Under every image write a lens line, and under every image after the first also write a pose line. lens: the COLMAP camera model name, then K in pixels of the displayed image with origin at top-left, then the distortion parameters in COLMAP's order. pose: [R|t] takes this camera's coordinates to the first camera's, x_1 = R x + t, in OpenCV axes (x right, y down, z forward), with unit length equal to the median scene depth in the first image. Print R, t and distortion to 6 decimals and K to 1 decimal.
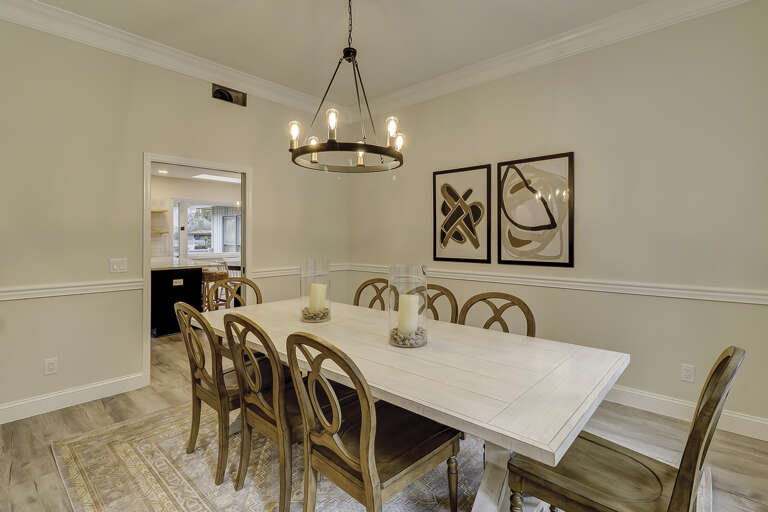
lens RADIAL K [[367.3, 0, 383.7], [0, 367.3, 236.4], [0, 0, 1]] dist [-0.002020, 0.000015]
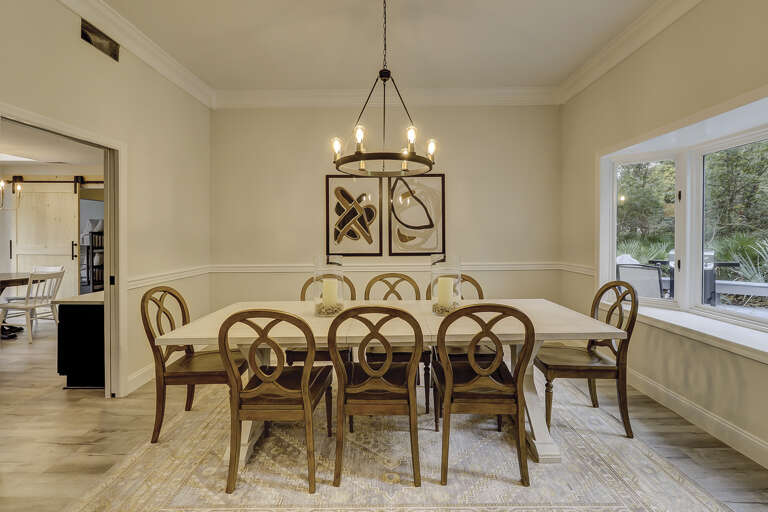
lens RADIAL K [[367.3, 0, 383.7], [0, 367.3, 236.4], [0, 0, 1]] dist [-0.002020, 0.000015]
pose [[0.743301, -0.006813, 0.668922, -0.514041], [0.005219, 0.999977, 0.004385, 0.002768], [-0.668937, 0.000231, 0.743319, 0.088642]]
